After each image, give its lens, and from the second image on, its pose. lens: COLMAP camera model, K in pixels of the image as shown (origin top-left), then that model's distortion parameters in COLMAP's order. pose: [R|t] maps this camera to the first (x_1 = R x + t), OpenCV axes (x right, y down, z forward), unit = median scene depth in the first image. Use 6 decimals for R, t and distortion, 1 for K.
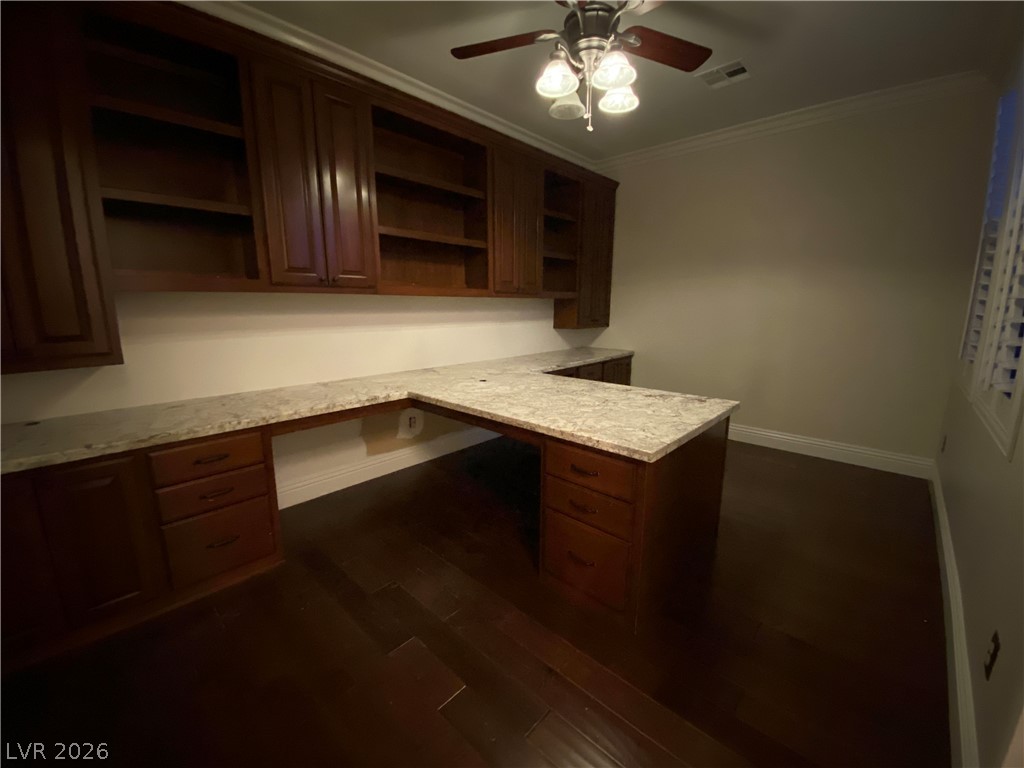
lens RADIAL K [[414.1, 0, 511.3], [0, 414.1, 384.7], [0, 0, 1]] dist [0.056404, -0.040305]
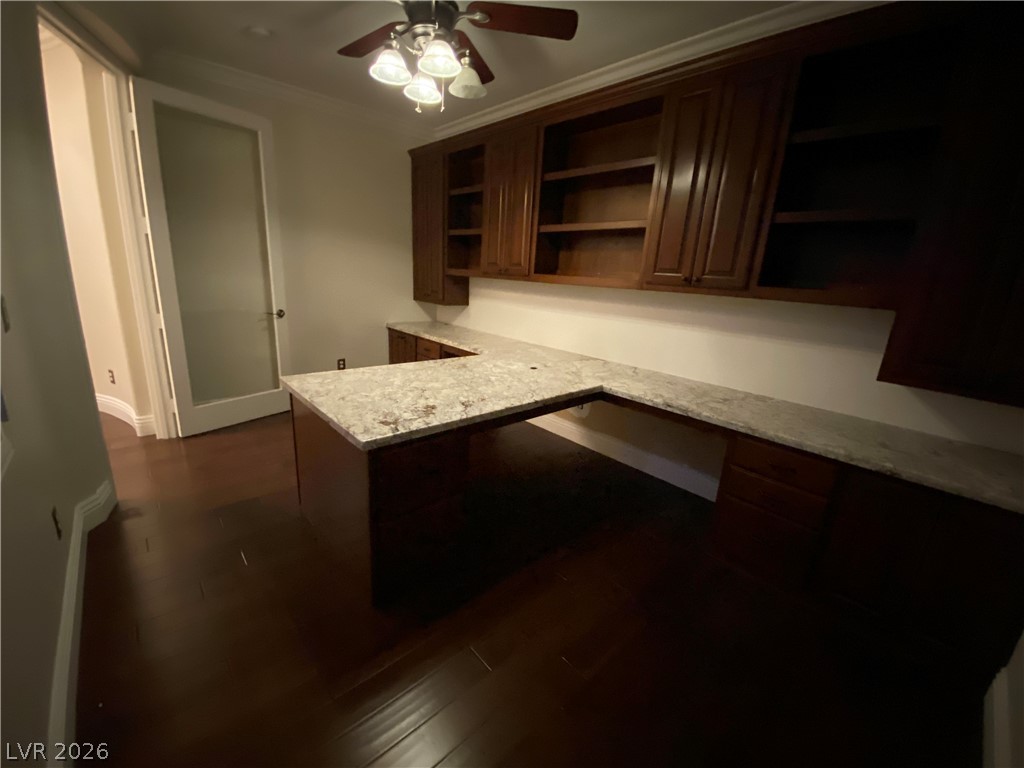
lens RADIAL K [[414.1, 0, 511.3], [0, 414.1, 384.7], [0, 0, 1]] dist [0.056404, -0.040305]
pose [[-0.070479, 0.262872, -0.962253, 1.270858], [-0.252627, 0.928500, 0.272154, -0.323020], [0.964994, 0.262272, 0.000969, 1.310546]]
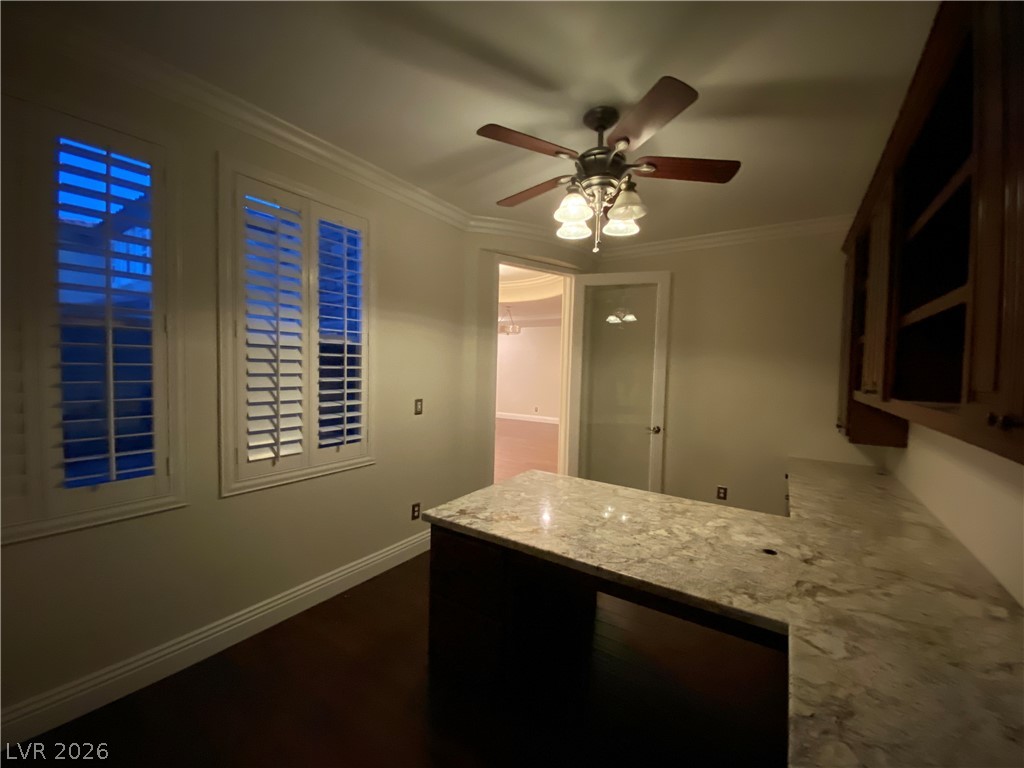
lens RADIAL K [[414.1, 0, 511.3], [0, 414.1, 384.7], [0, 0, 1]] dist [0.056404, -0.040305]
pose [[-0.985603, -0.014725, -0.168433, 0.553770], [-0.054967, 0.969991, 0.236847, -0.502157], [0.159891, 0.242695, -0.956835, 1.999746]]
